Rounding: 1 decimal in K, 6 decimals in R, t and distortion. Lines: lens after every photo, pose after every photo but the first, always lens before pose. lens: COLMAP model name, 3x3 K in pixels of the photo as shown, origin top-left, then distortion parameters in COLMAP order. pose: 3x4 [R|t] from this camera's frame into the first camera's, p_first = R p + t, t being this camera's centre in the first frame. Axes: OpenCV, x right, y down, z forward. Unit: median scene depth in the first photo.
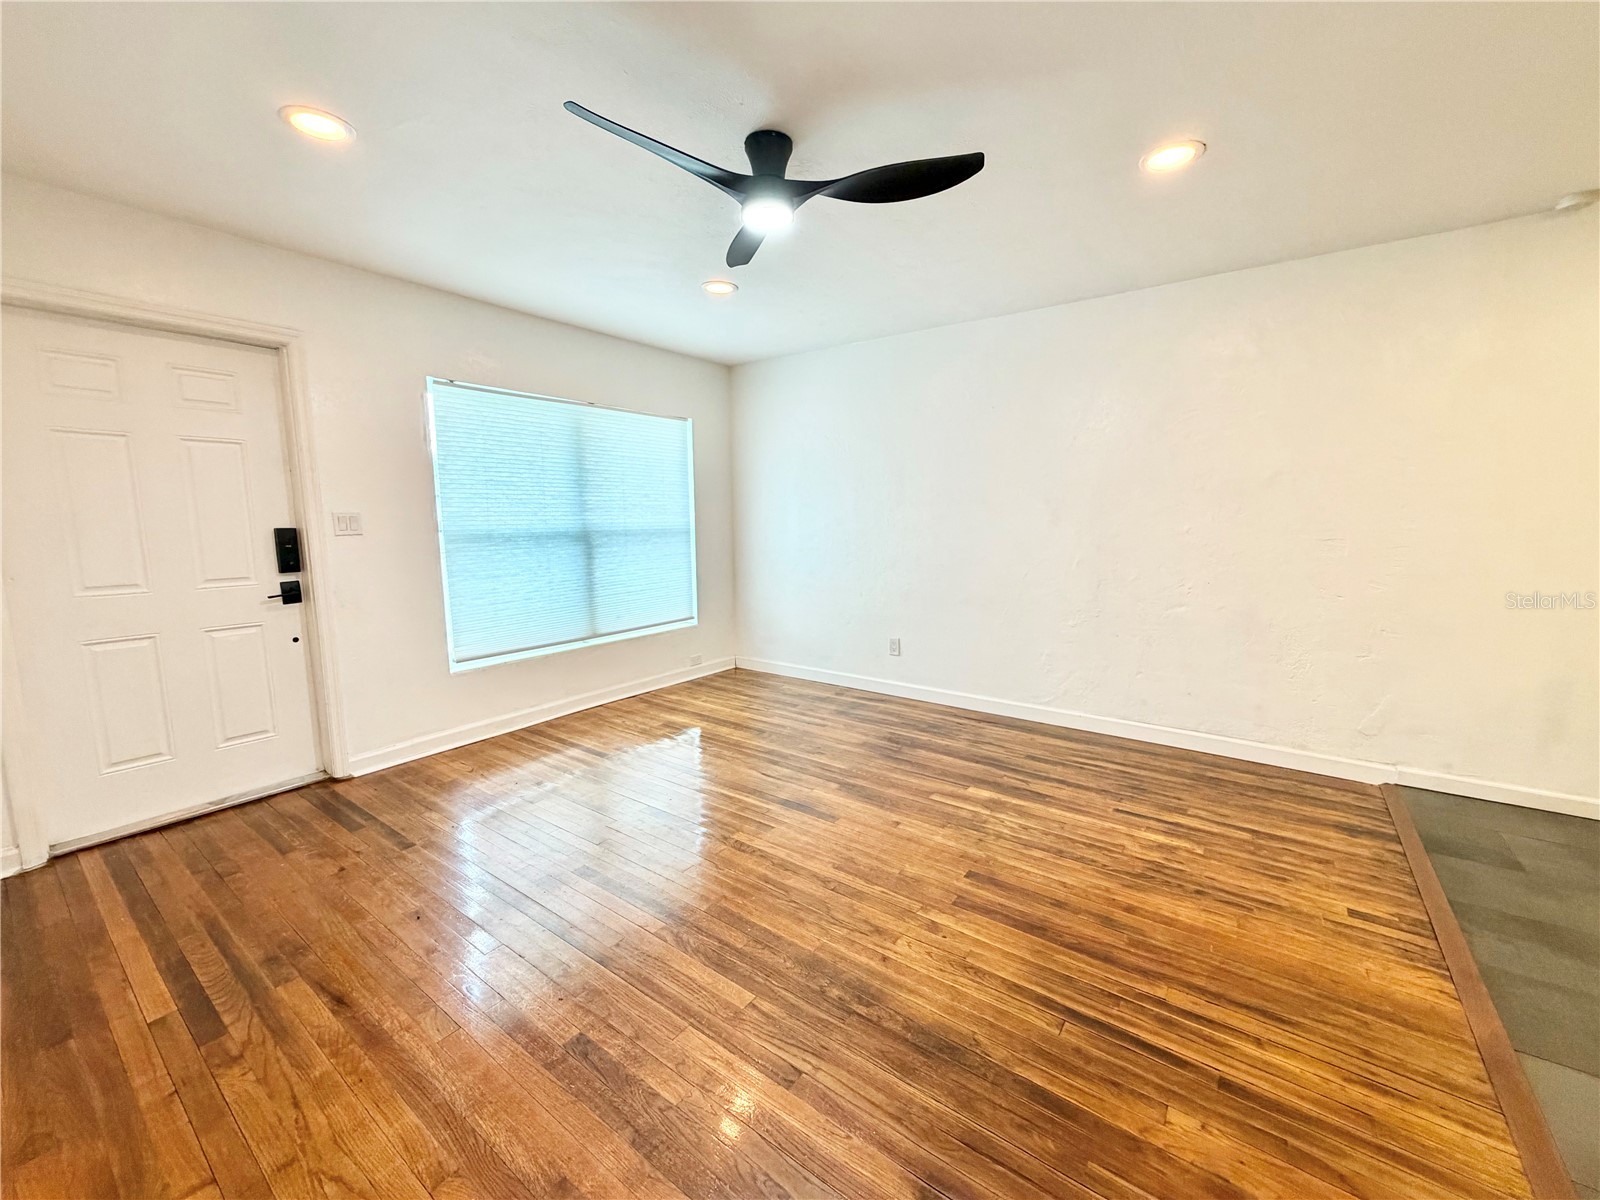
lens RADIAL K [[638.8, 0, 797.3], [0, 638.8, 604.2], [0, 0, 1]] dist [-0.002019, 0.001014]
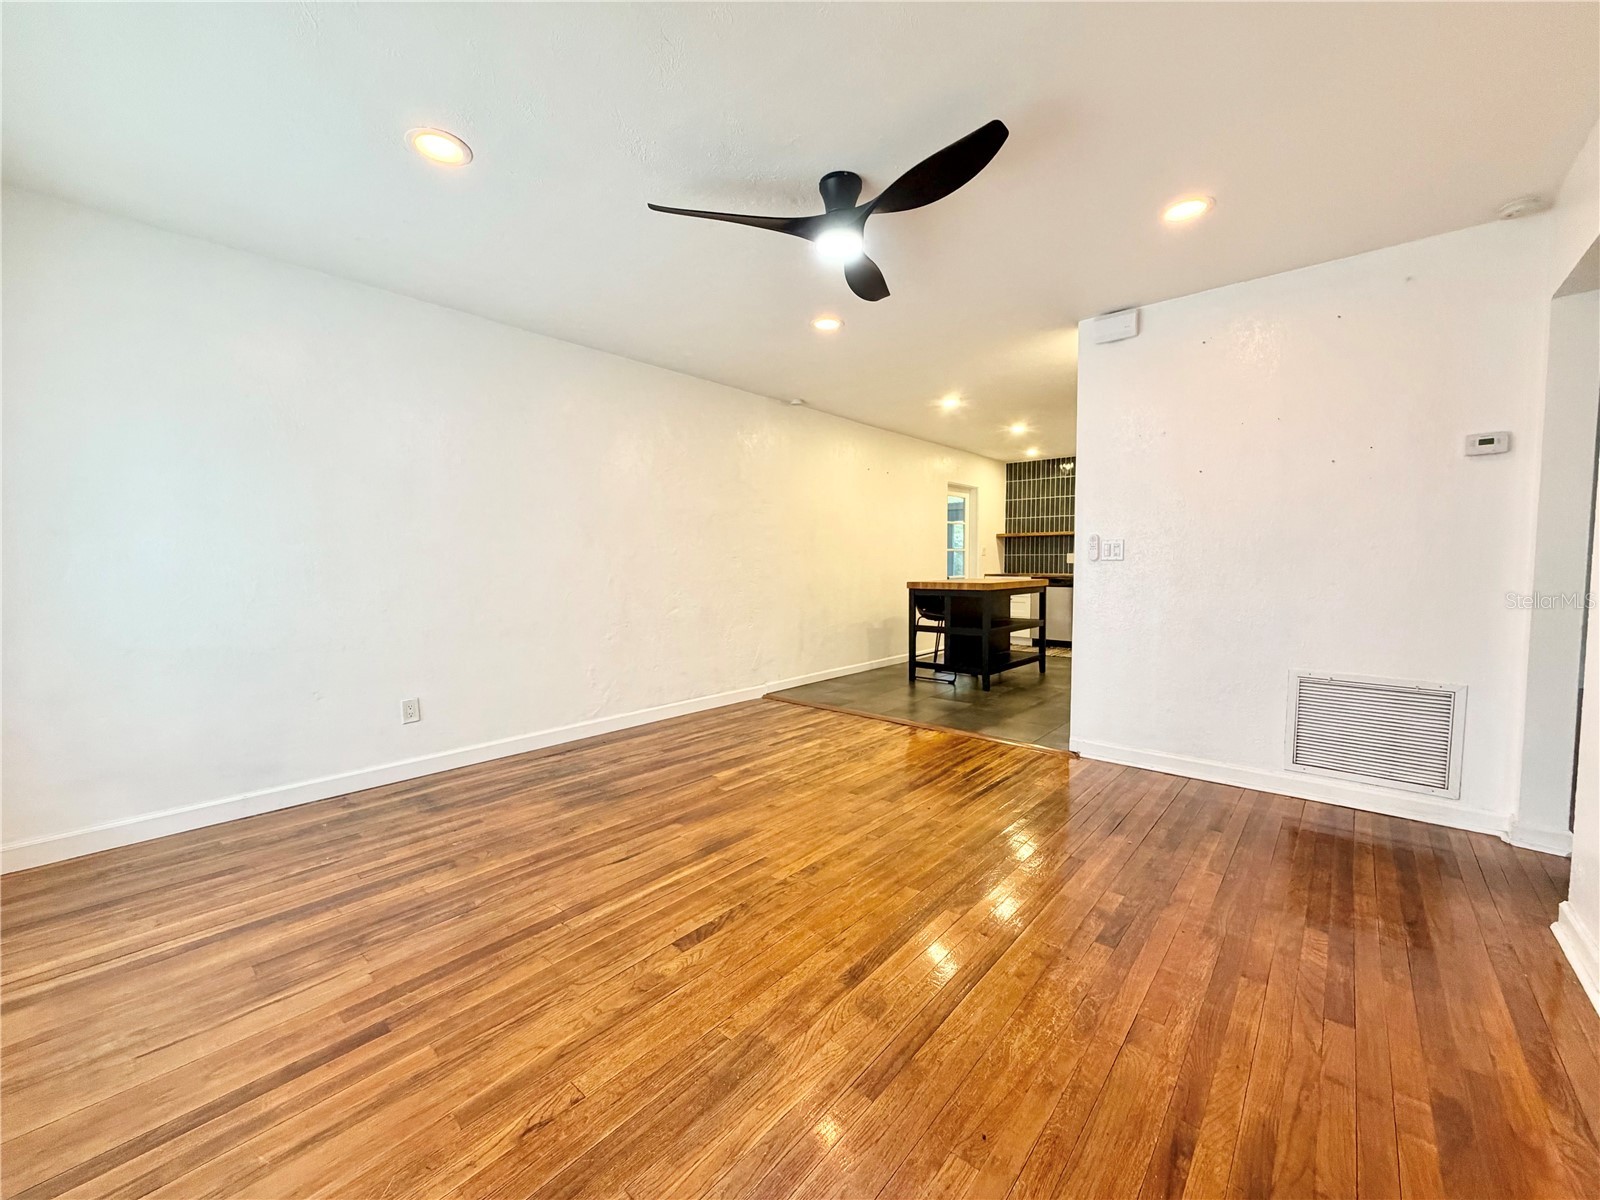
lens RADIAL K [[638.8, 0, 799.7], [0, 638.8, 596.3], [0, 0, 1]] dist [-0.002019, 0.001014]
pose [[0.078274, -0.051931, 0.995578, -0.750230], [0.142659, 0.988948, 0.040369, -0.041499], [-0.986672, 0.138868, 0.084818, 0.665799]]
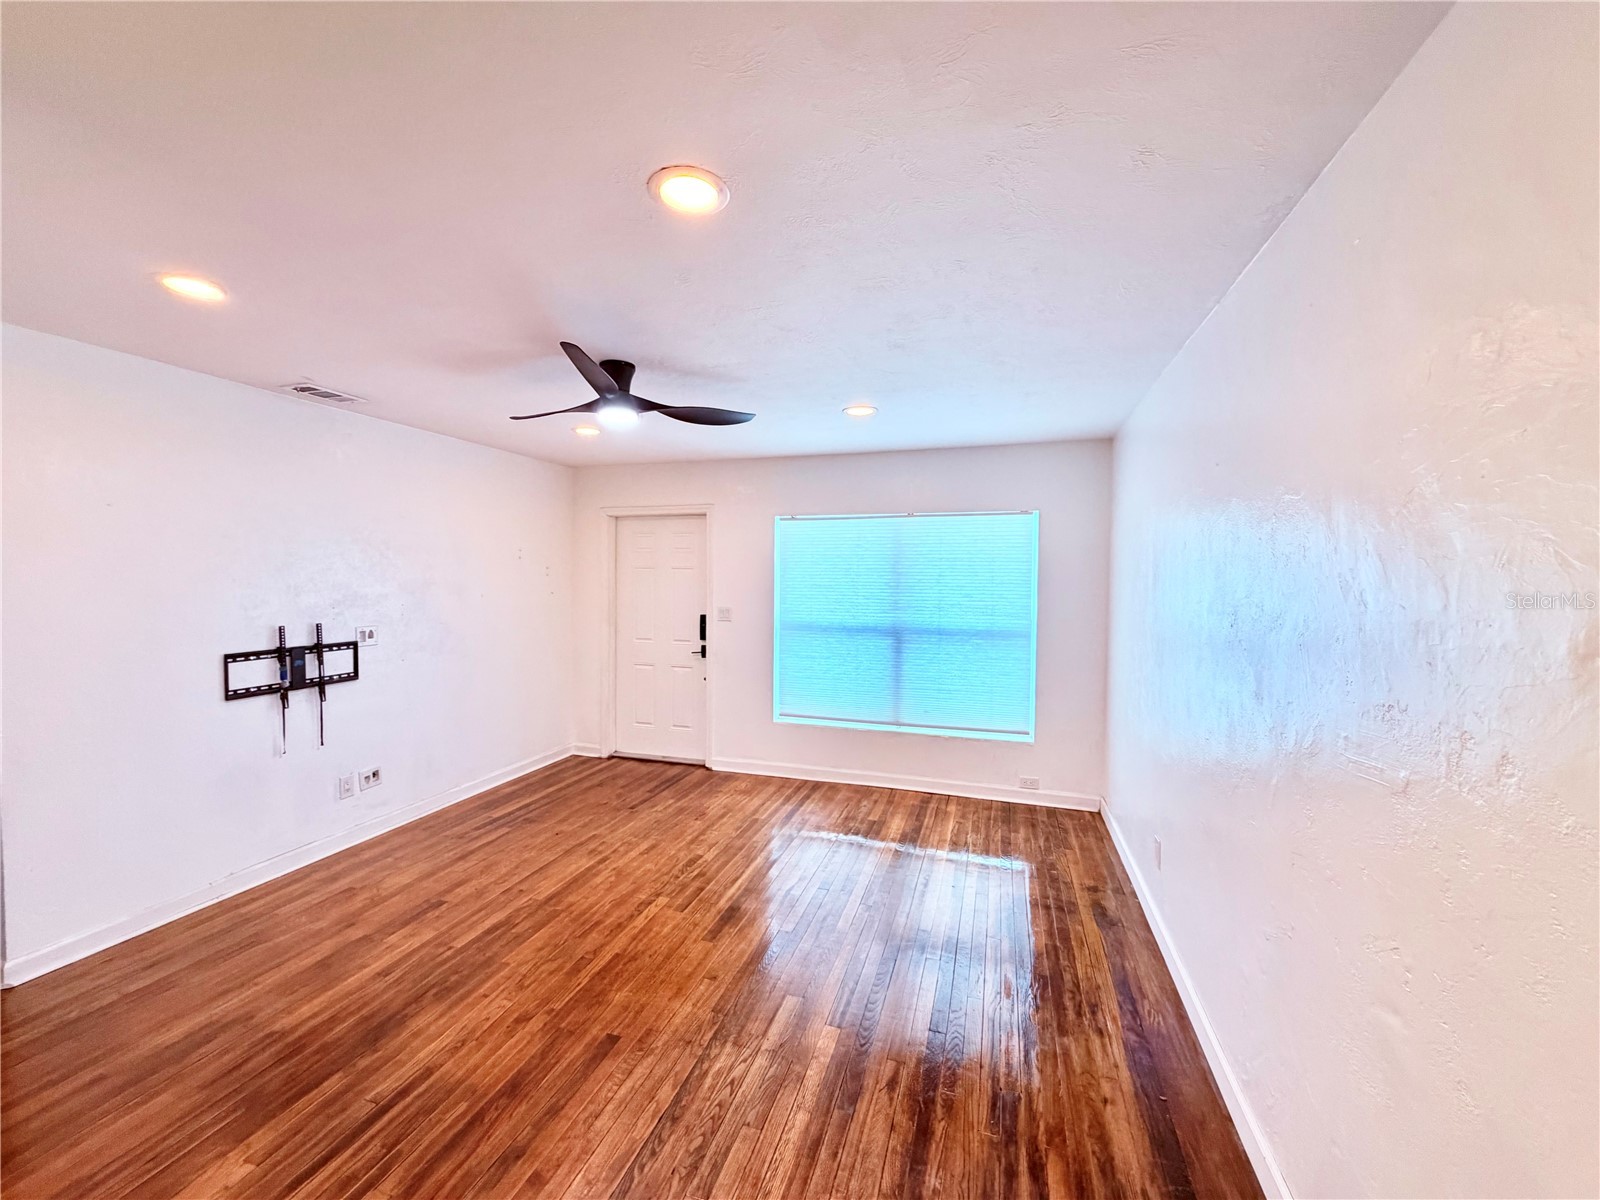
lens RADIAL K [[638.8, 0, 796.6], [0, 638.8, 602.7], [0, 0, 1]] dist [-0.002019, 0.001014]
pose [[0.319148, 0.046434, -0.946567, 0.856634], [-0.140446, 0.990088, 0.001215, -0.173658], [0.937240, 0.132554, 0.322506, 0.612641]]
